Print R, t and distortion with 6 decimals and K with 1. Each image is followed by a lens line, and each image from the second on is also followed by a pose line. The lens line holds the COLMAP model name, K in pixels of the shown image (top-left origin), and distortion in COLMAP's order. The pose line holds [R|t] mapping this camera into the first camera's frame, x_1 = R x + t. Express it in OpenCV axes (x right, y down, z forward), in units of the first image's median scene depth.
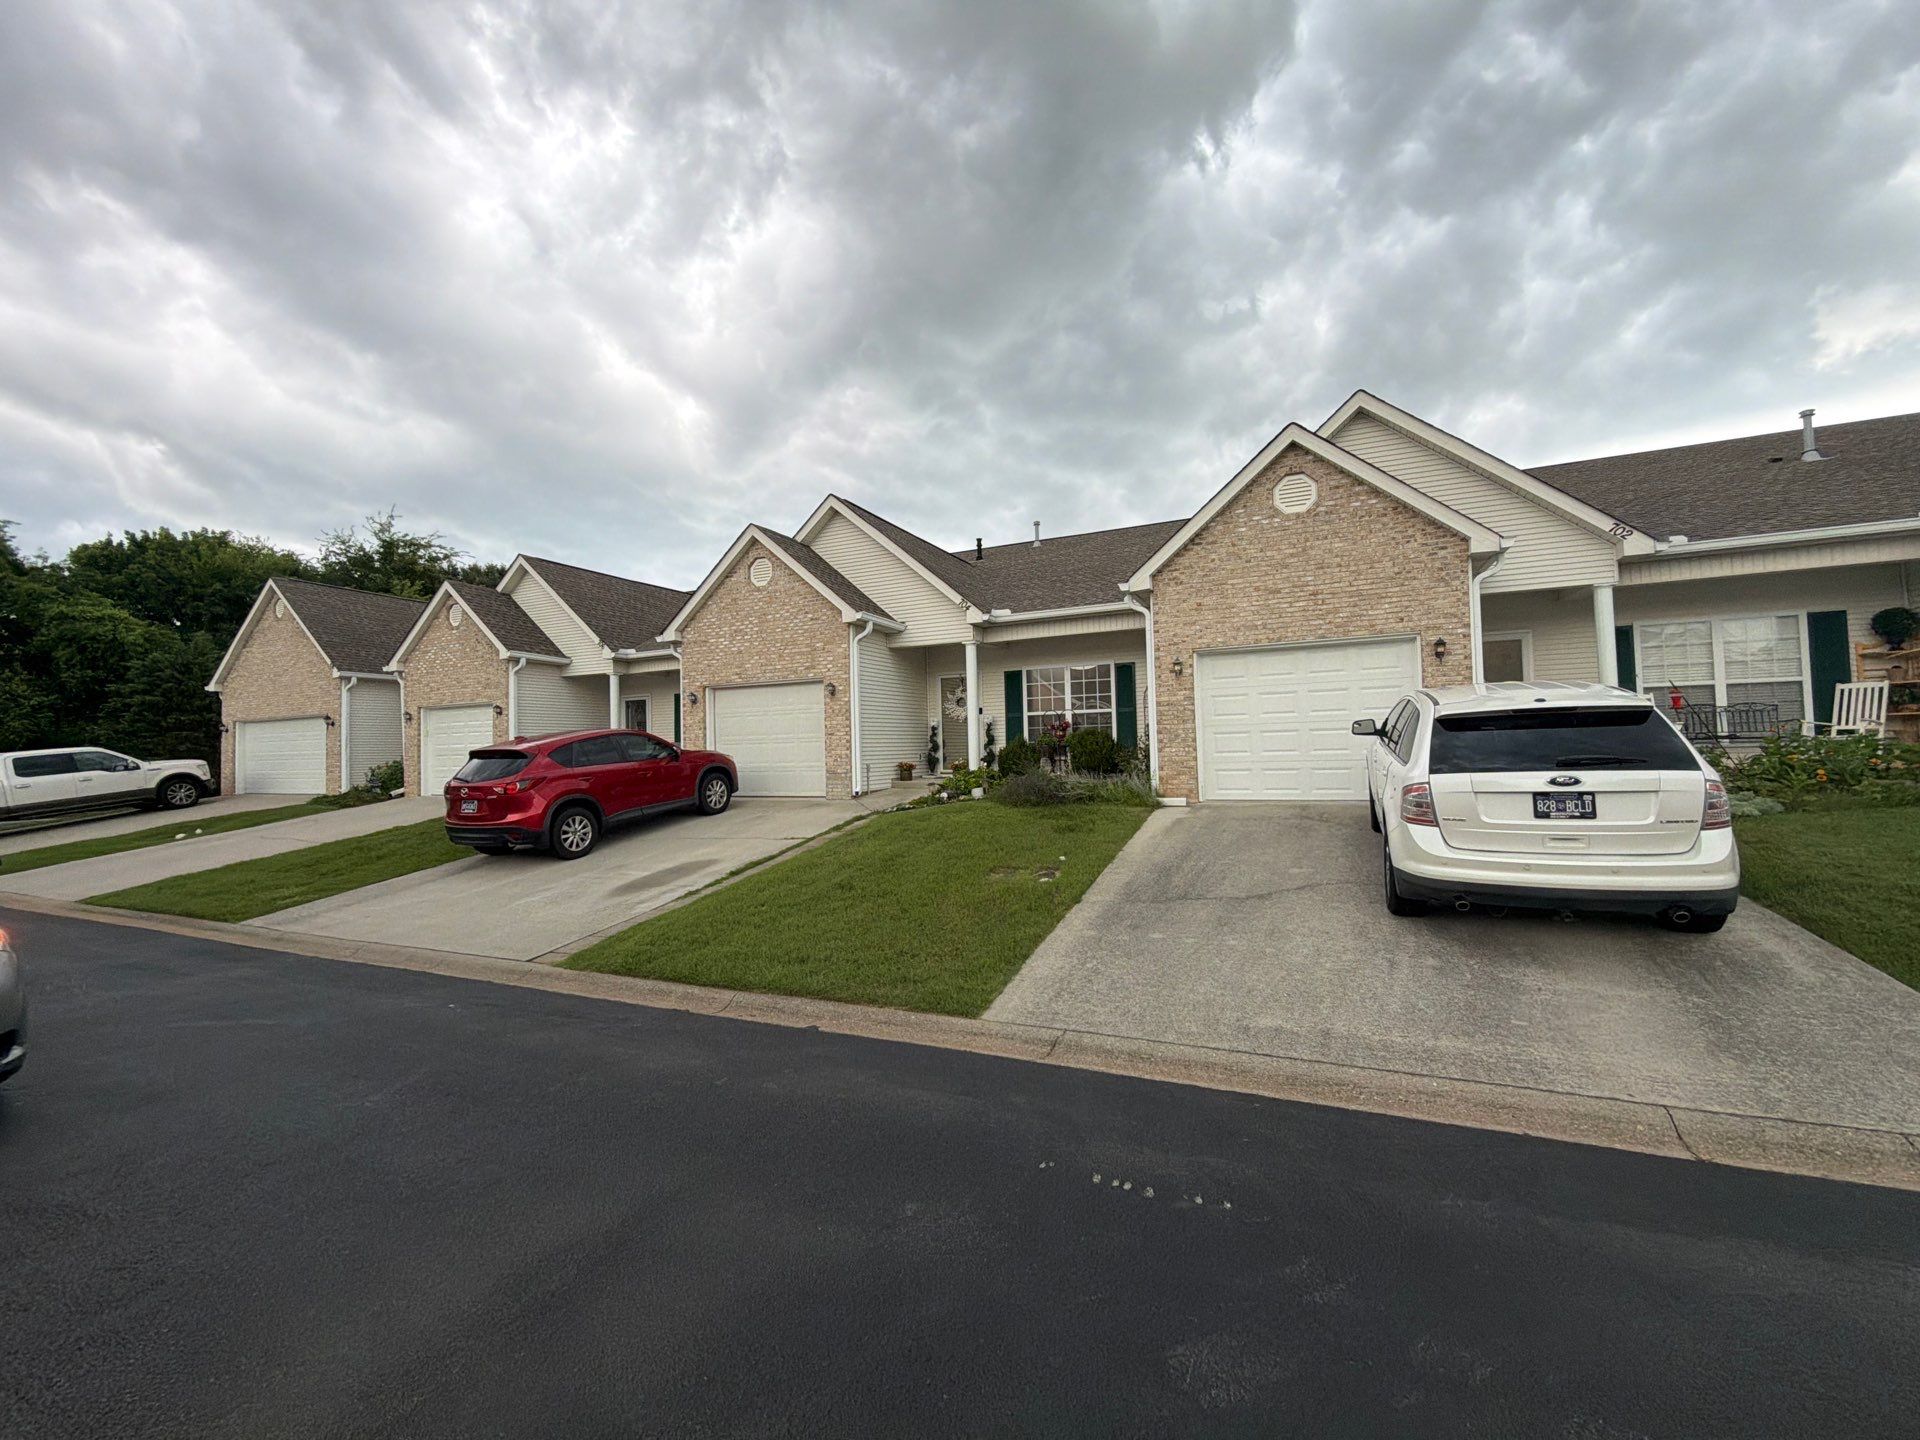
lens RADIAL K [[764.1, 0, 963.8], [0, 764.1, 717.9], [0, 0, 1]] dist [0.005325, -0.001198]
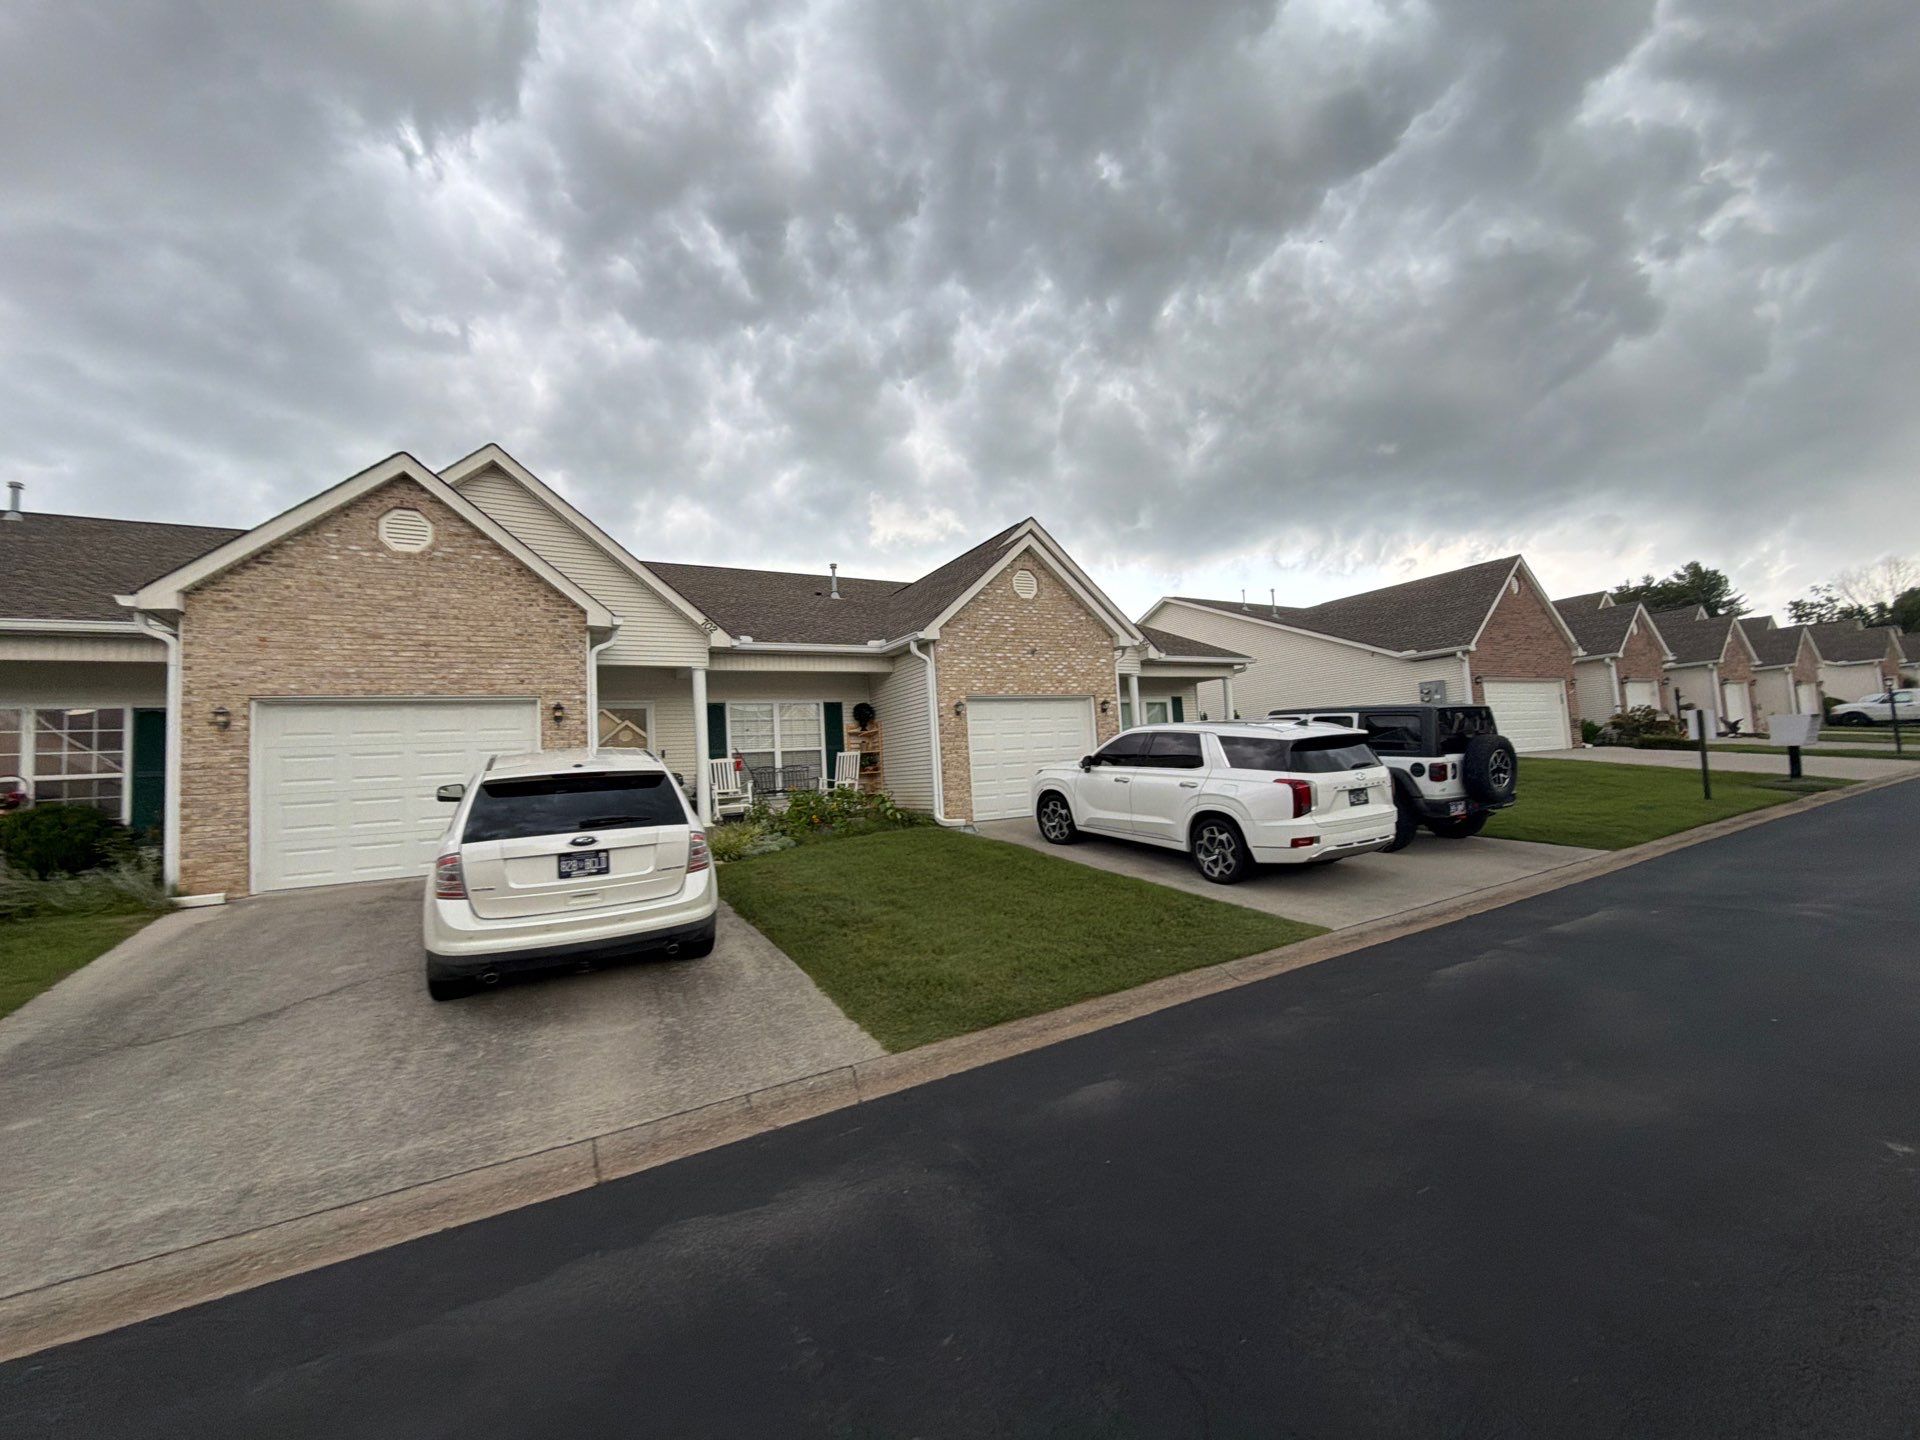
lens RADIAL K [[764.1, 0, 958.2], [0, 764.1, 706.1], [0, 0, 1]] dist [0.005325, -0.001198]
pose [[0.584516, 0.062921, 0.808939, 0.096453], [0.013146, 0.996123, -0.086979, -0.002668], [-0.811276, 0.061475, 0.581423, -0.032605]]
